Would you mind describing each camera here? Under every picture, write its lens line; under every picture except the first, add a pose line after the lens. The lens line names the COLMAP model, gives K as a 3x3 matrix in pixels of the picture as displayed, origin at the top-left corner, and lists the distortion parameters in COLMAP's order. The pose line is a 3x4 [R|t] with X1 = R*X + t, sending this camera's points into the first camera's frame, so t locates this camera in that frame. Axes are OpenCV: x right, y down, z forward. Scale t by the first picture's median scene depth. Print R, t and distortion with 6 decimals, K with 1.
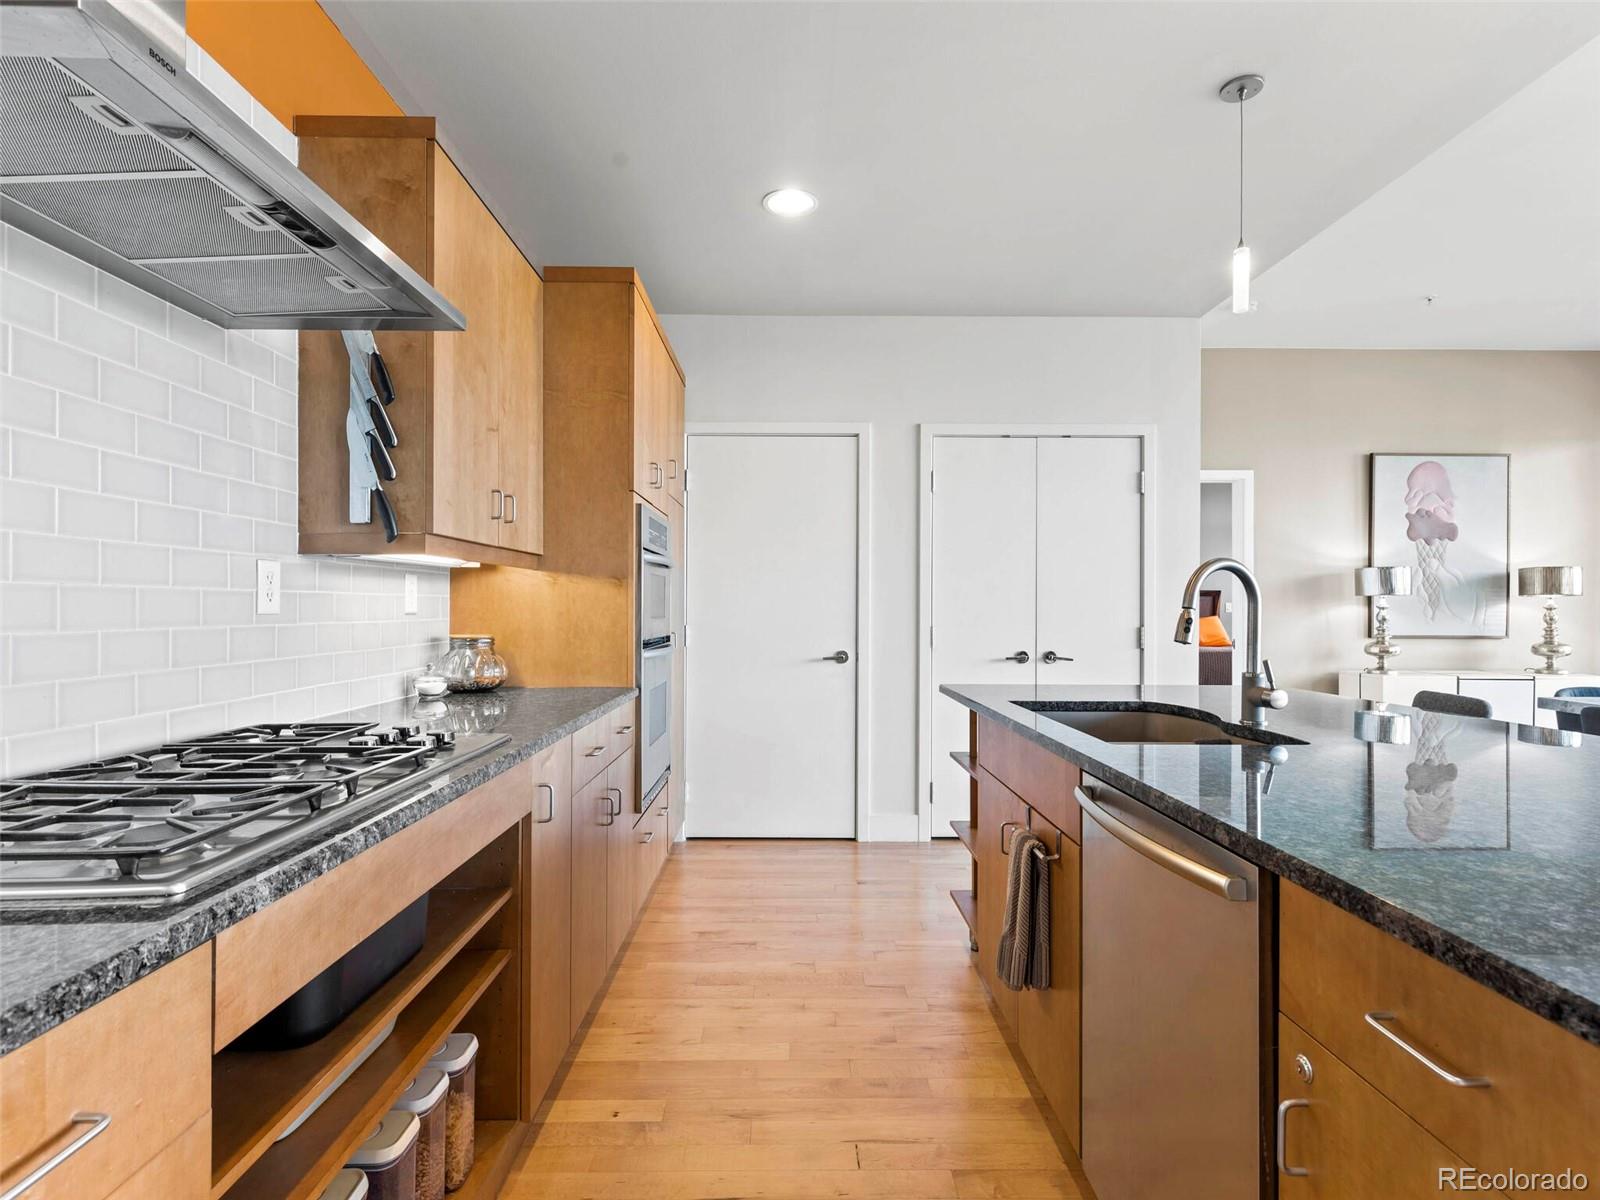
lens RADIAL K [[804.9, 0, 812.5], [0, 804.9, 603.0], [0, 0, 1]] dist [0.005596, -0.001656]
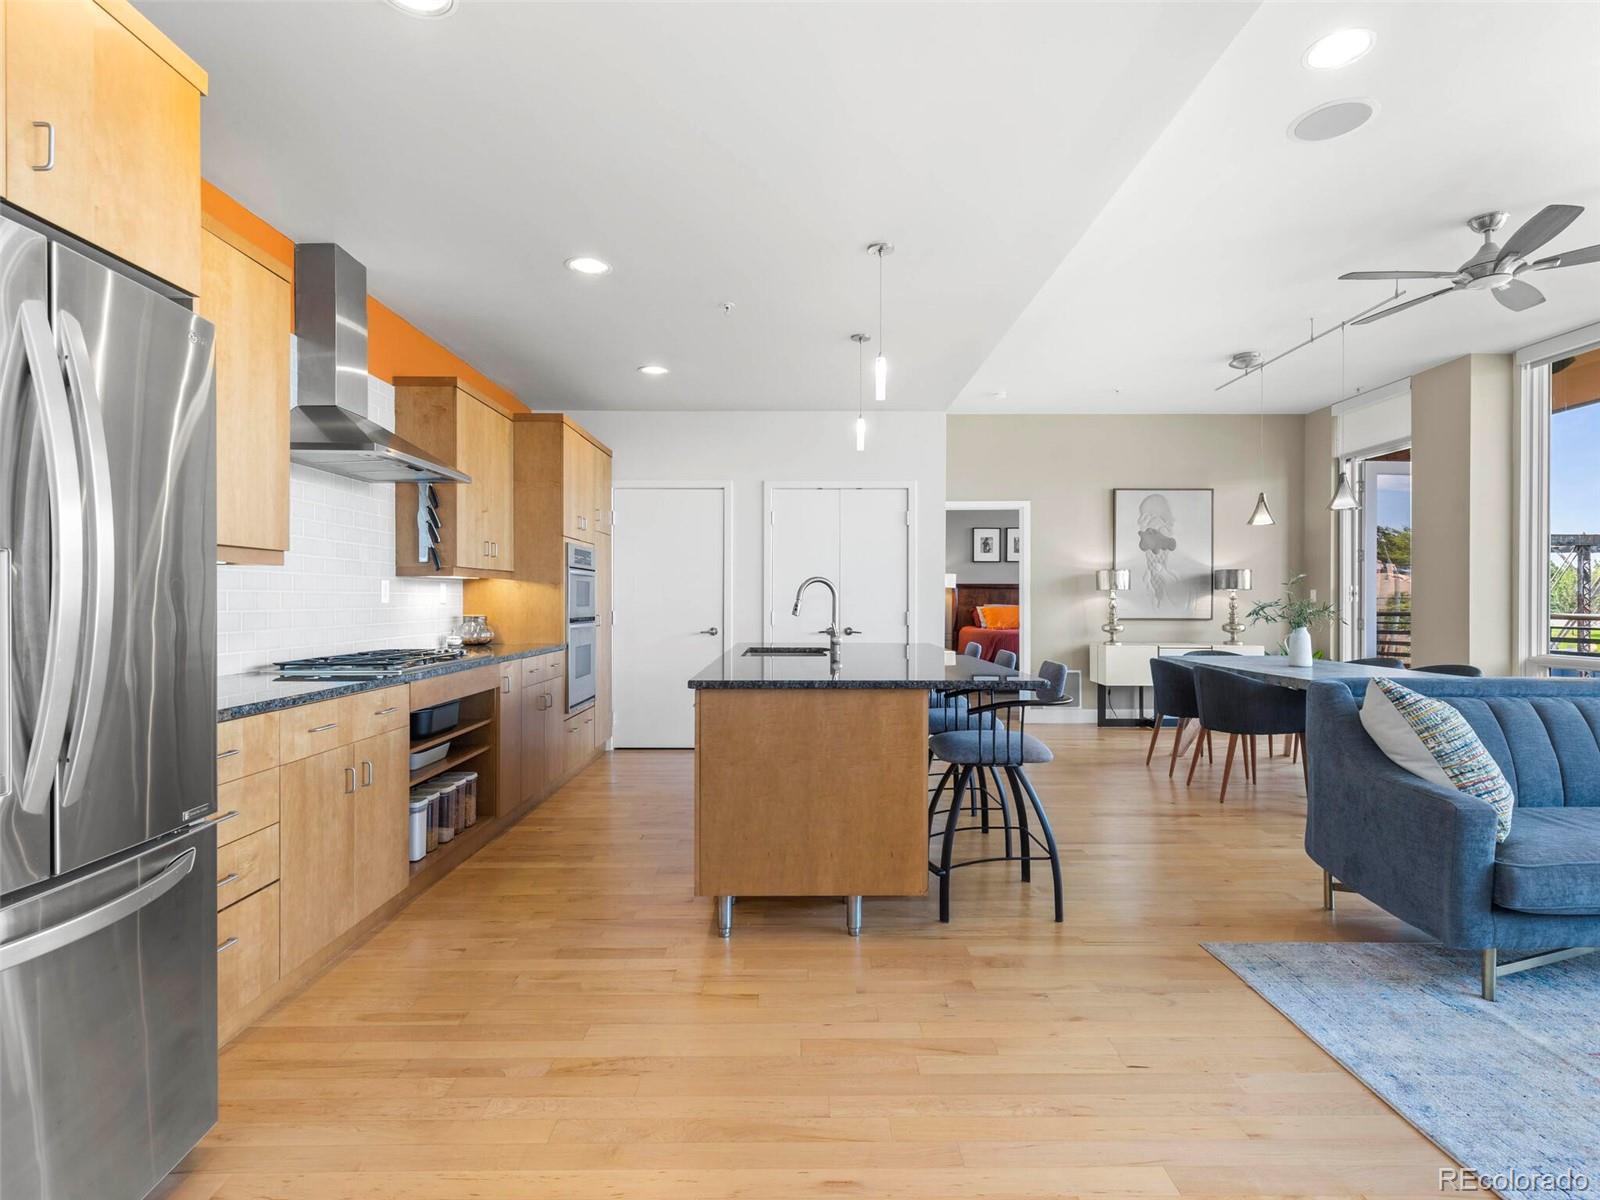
lens RADIAL K [[804.9, 0, 807.1], [0, 804.9, 600.6], [0, 0, 1]] dist [0.005596, -0.001656]
pose [[0.999904, -0.002419, -0.013628, 0.236201], [0.002527, 0.999965, 0.007974, -0.004160], [0.013608, -0.008008, 0.999875, -0.544485]]
